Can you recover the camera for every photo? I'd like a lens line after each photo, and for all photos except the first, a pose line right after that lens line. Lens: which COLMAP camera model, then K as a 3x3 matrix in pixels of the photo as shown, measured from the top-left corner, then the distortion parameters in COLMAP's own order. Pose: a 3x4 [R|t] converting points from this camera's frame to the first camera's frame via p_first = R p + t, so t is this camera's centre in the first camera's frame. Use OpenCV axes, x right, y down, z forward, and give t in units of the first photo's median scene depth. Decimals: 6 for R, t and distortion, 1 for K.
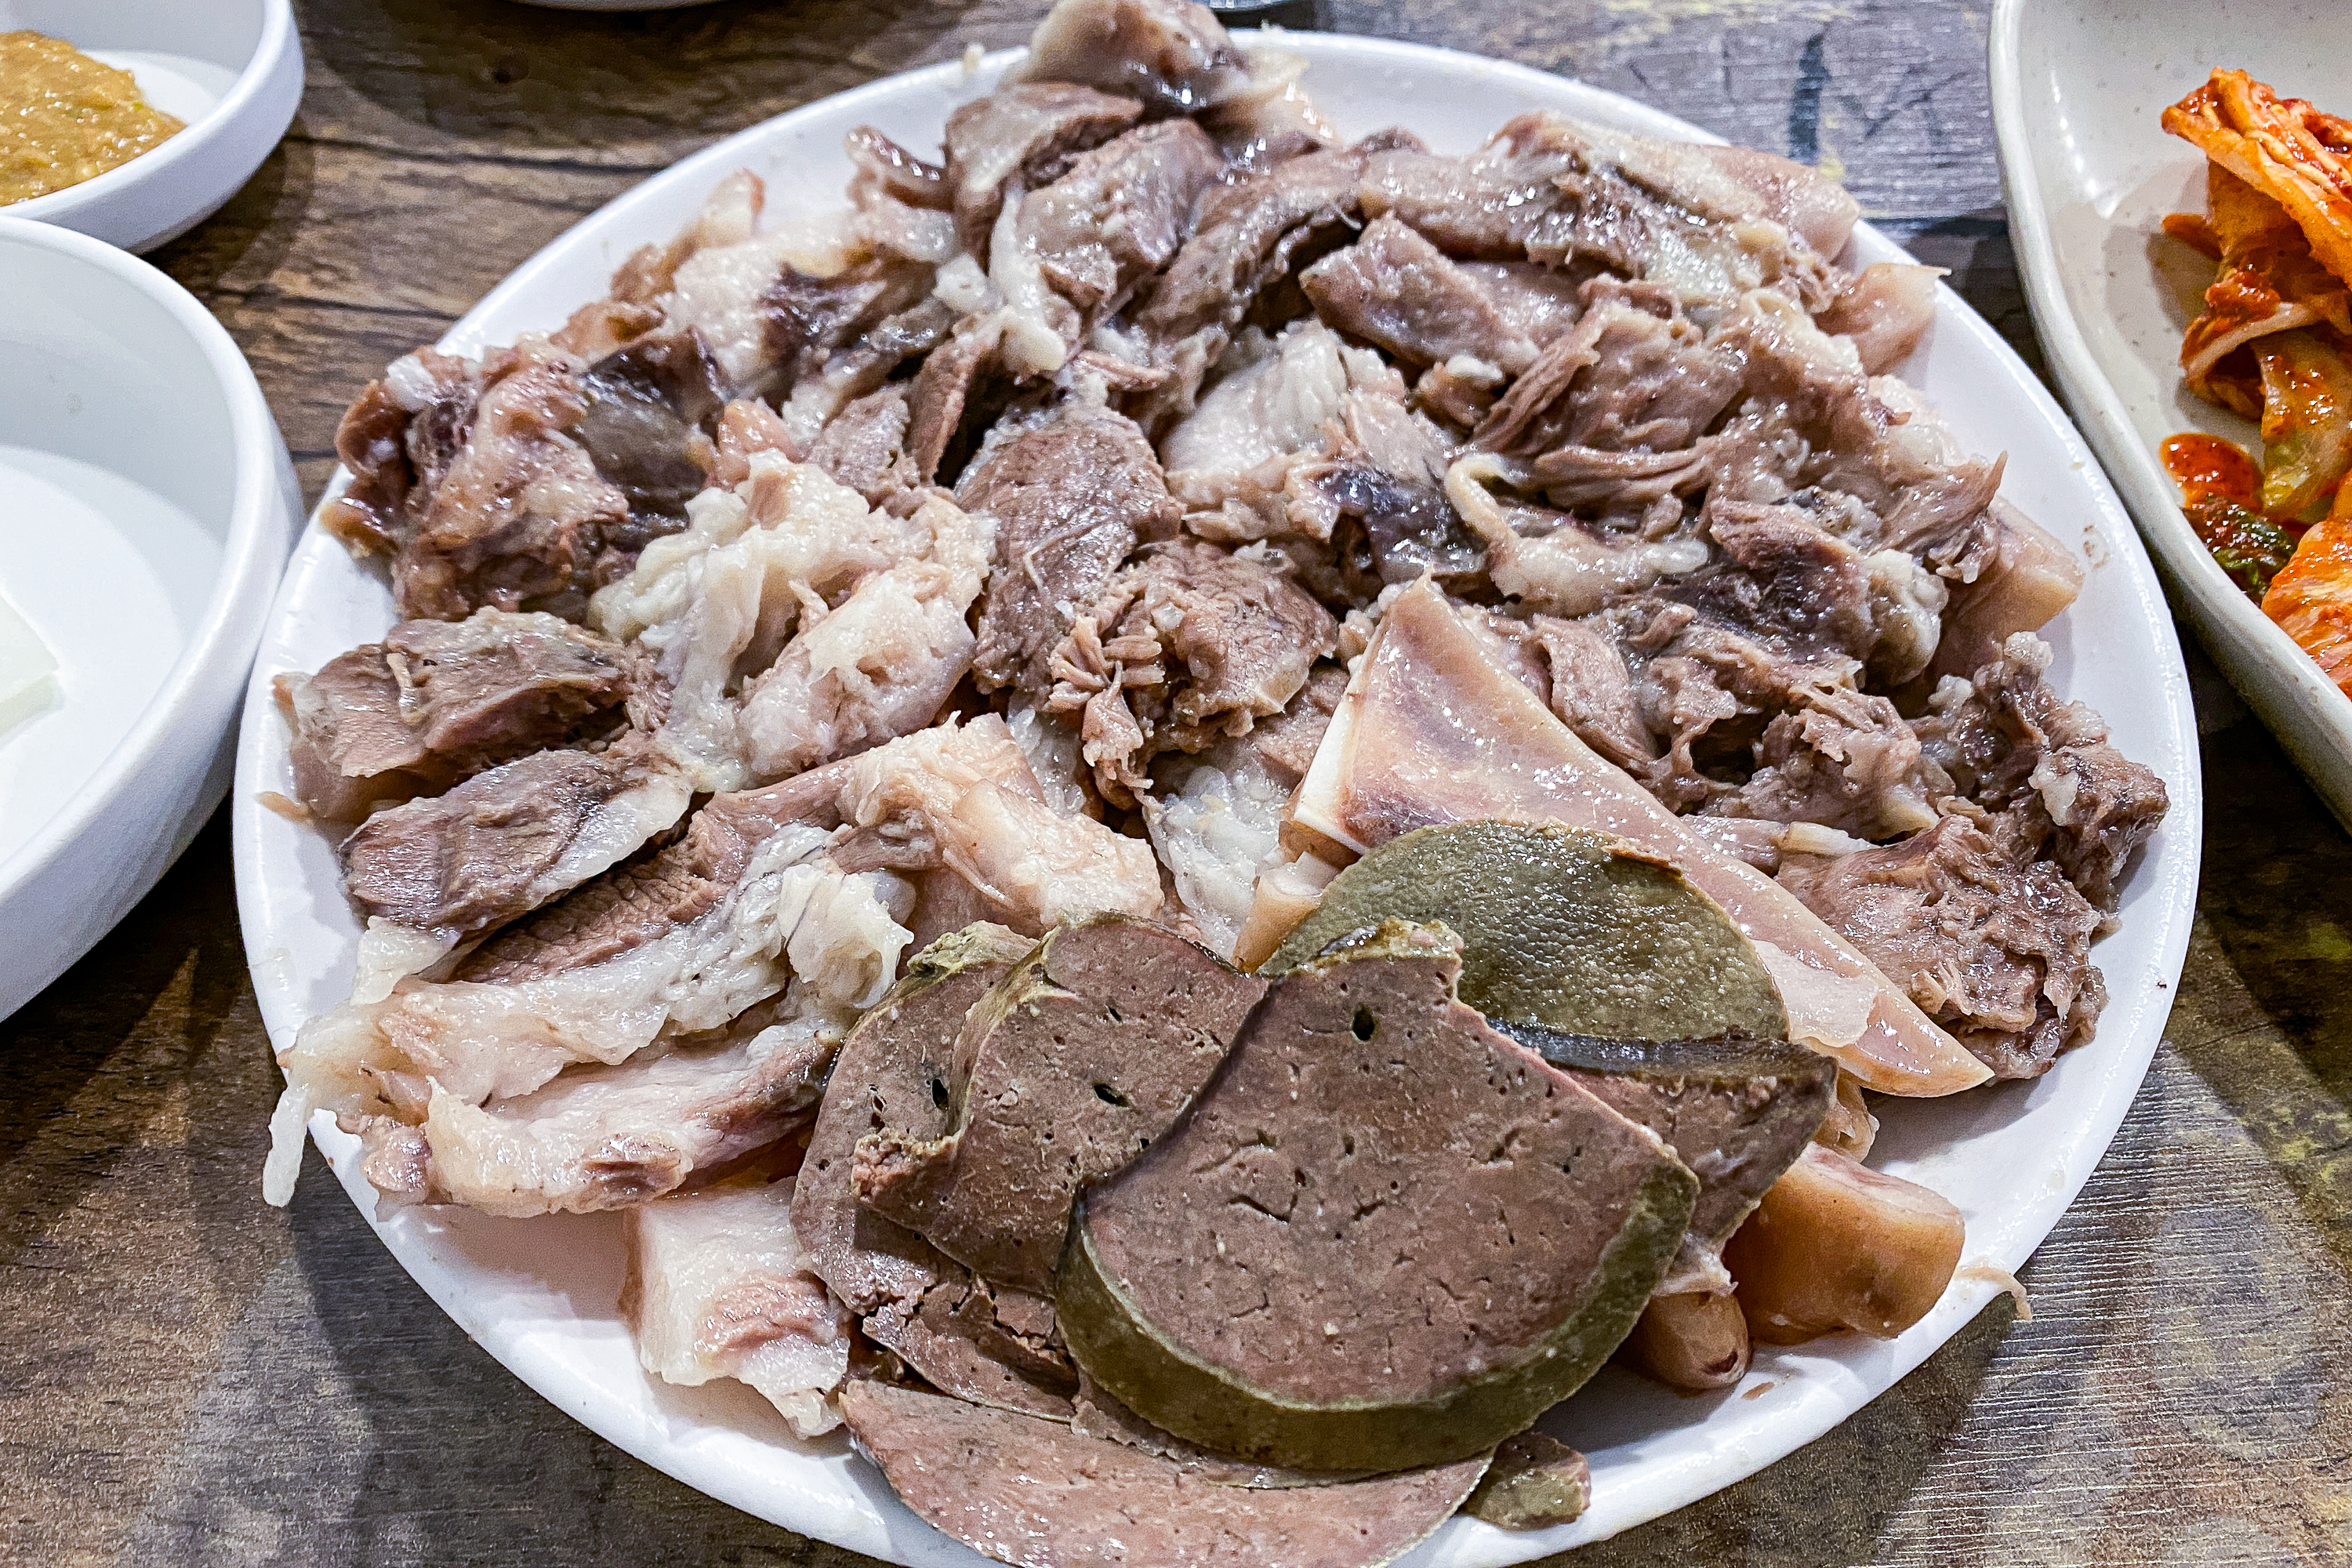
lens RADIAL K [[1825.8, 0, 1176.0], [0, 1825.8, 784.0], [0, 0, 1]] dist [-0.047017, -0.001420]
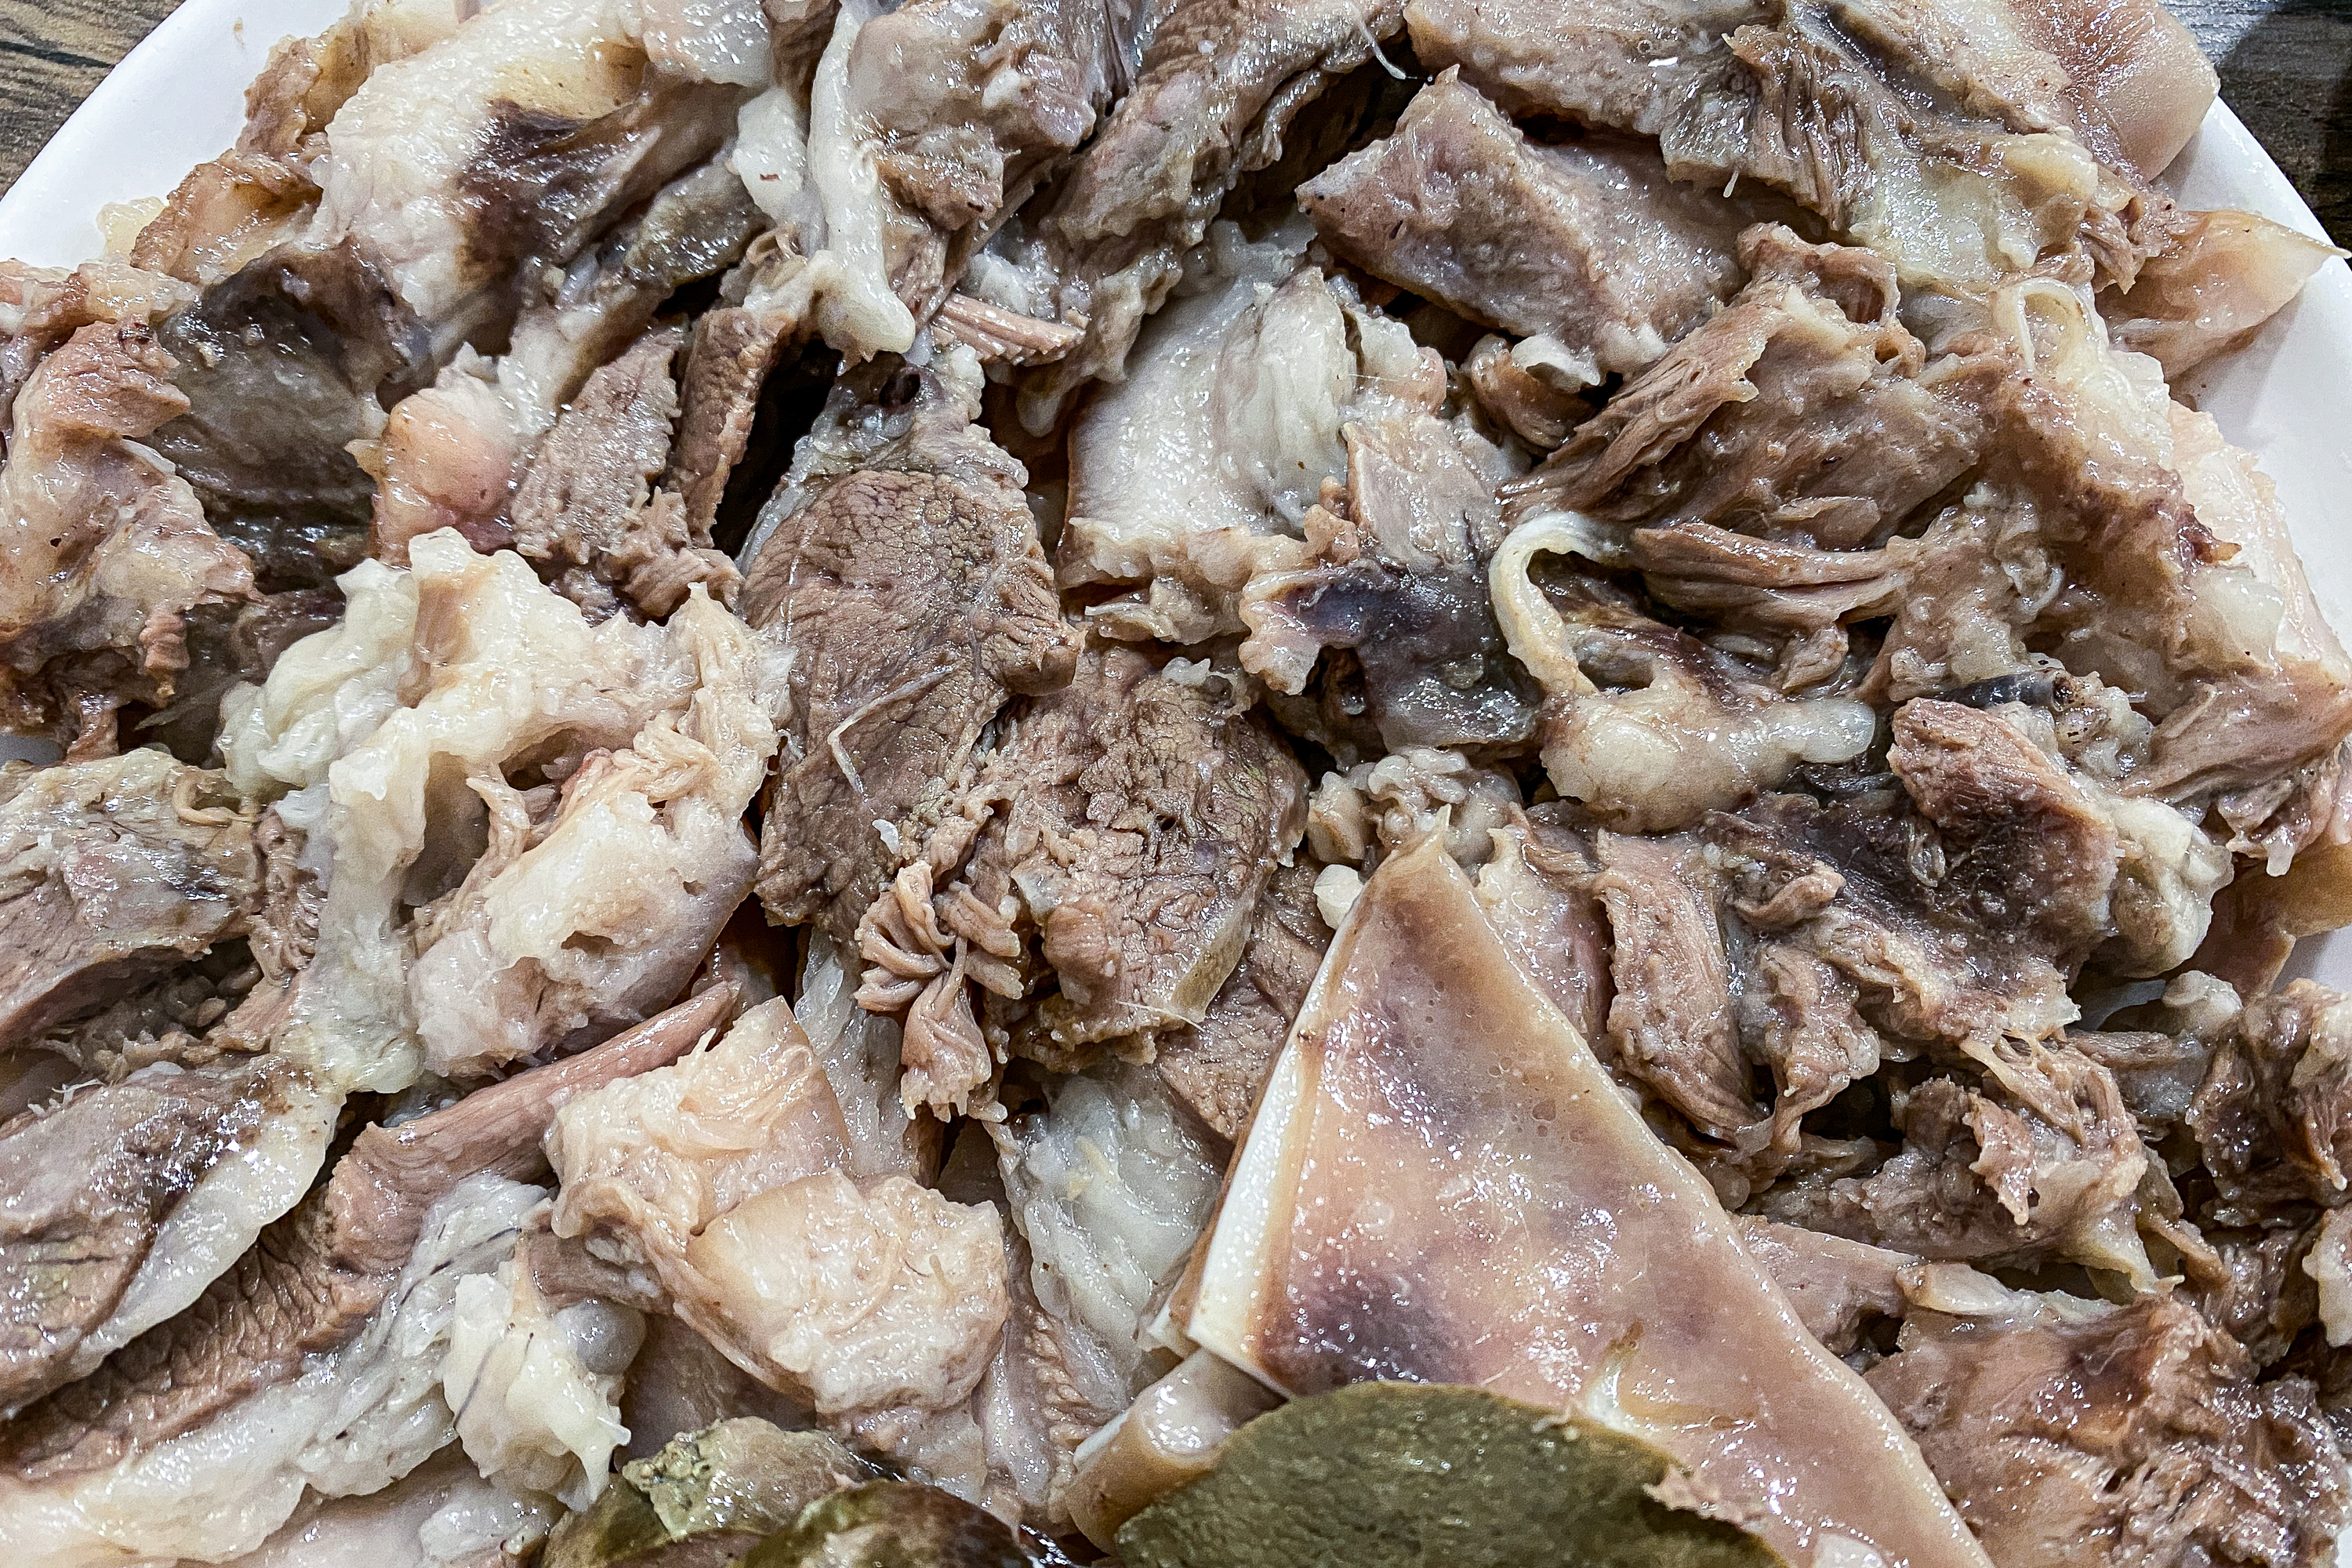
lens RADIAL K [[1825.8, 0, 1176.0], [0, 1825.8, 784.0], [0, 0, 1]] dist [-0.047017, -0.001420]
pose [[0.998673, 0.049557, -0.014012, 0.048704], [-0.041723, 0.938056, 0.343961, -0.320081], [0.030190, -0.342920, 0.938879, 0.362965]]
